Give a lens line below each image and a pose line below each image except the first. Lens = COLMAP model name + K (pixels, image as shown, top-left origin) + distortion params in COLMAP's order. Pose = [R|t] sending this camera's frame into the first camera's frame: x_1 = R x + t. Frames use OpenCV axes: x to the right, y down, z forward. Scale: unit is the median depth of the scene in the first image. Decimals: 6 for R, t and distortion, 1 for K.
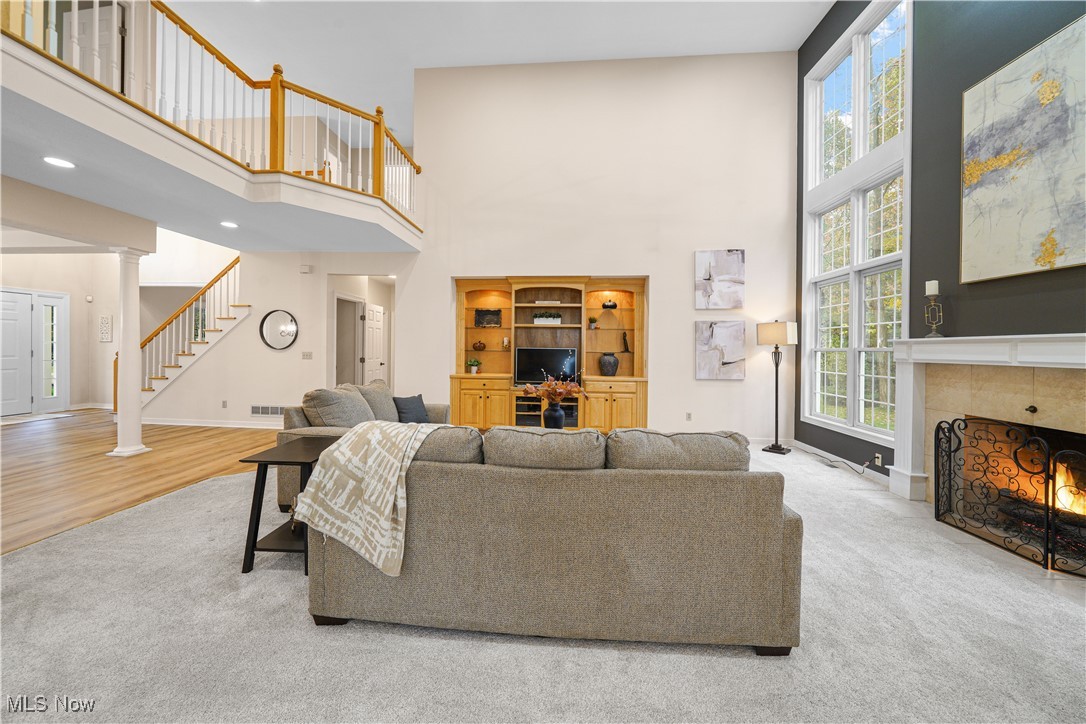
lens RADIAL K [[384.0, 0, 540.1], [0, 384.0, 345.4], [0, 0, 1]] dist [-0.003481, -0.000078]
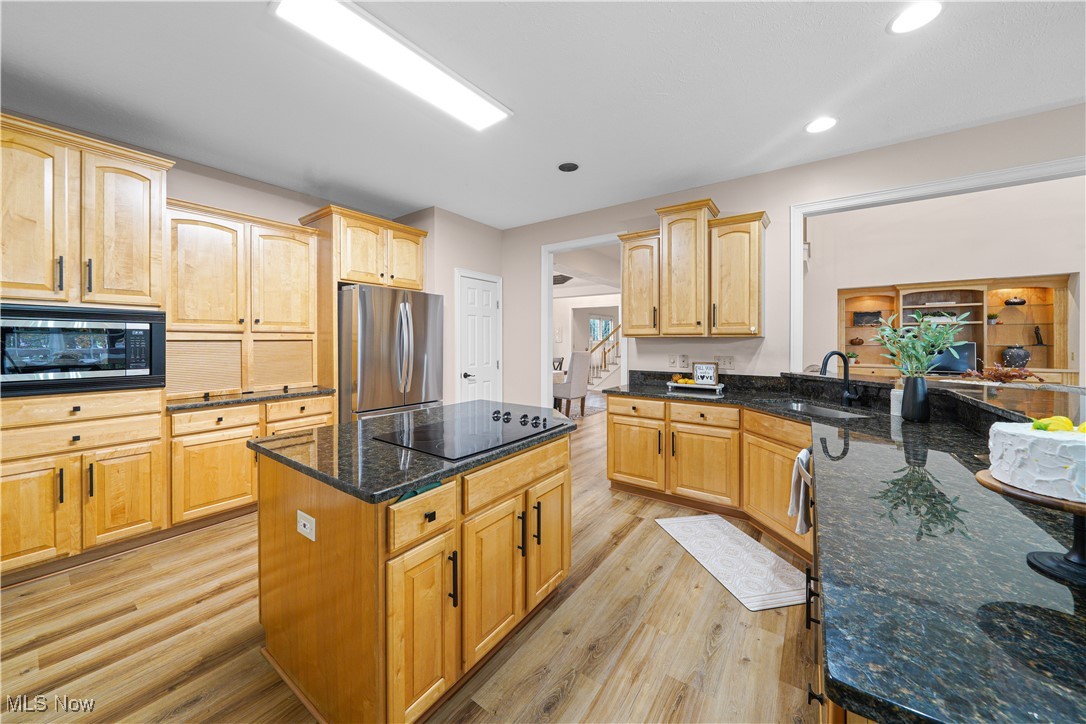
lens RADIAL K [[384.0, 0, 544.7], [0, 384.0, 342.5], [0, 0, 1]] dist [-0.003481, -0.000078]
pose [[0.850872, -0.012454, -0.525225, -0.386963], [0.009928, 0.999922, -0.007626, 0.004627], [0.525279, 0.001274, 0.850929, -0.617542]]
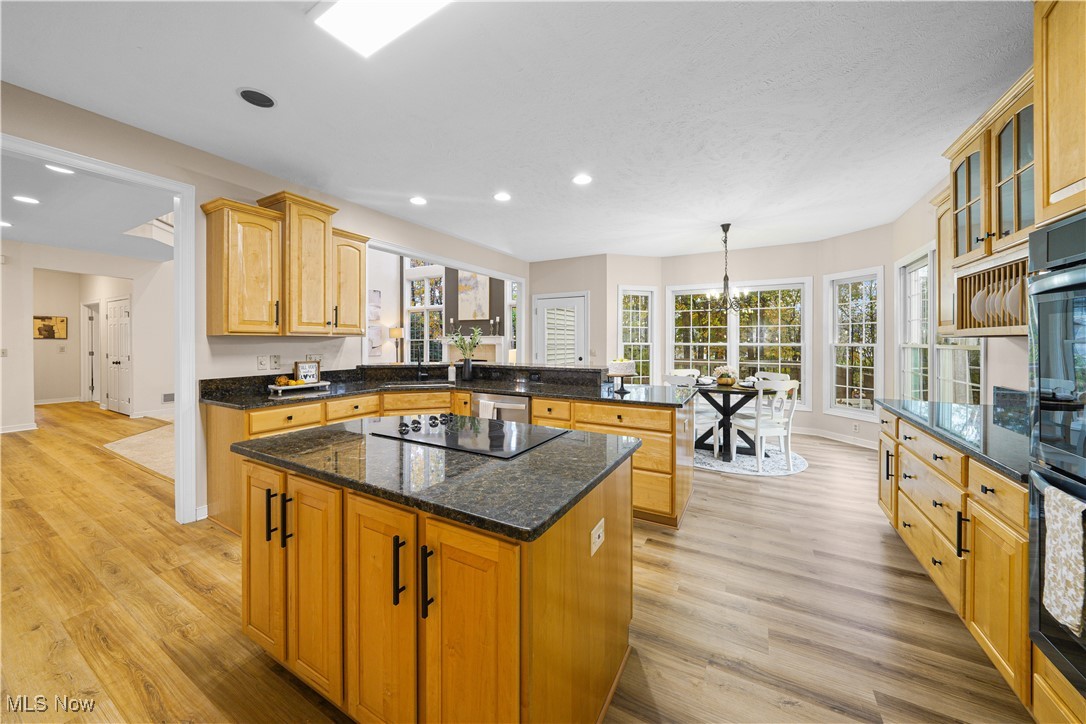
lens RADIAL K [[384.0, 0, 530.8], [0, 384.0, 341.0], [0, 0, 1]] dist [-0.003481, -0.000078]
pose [[0.443113, -0.009211, 0.896418, -0.864258], [0.004369, 0.999958, 0.008115, -0.002002], [-0.896455, 0.000320, 0.443134, -0.561394]]
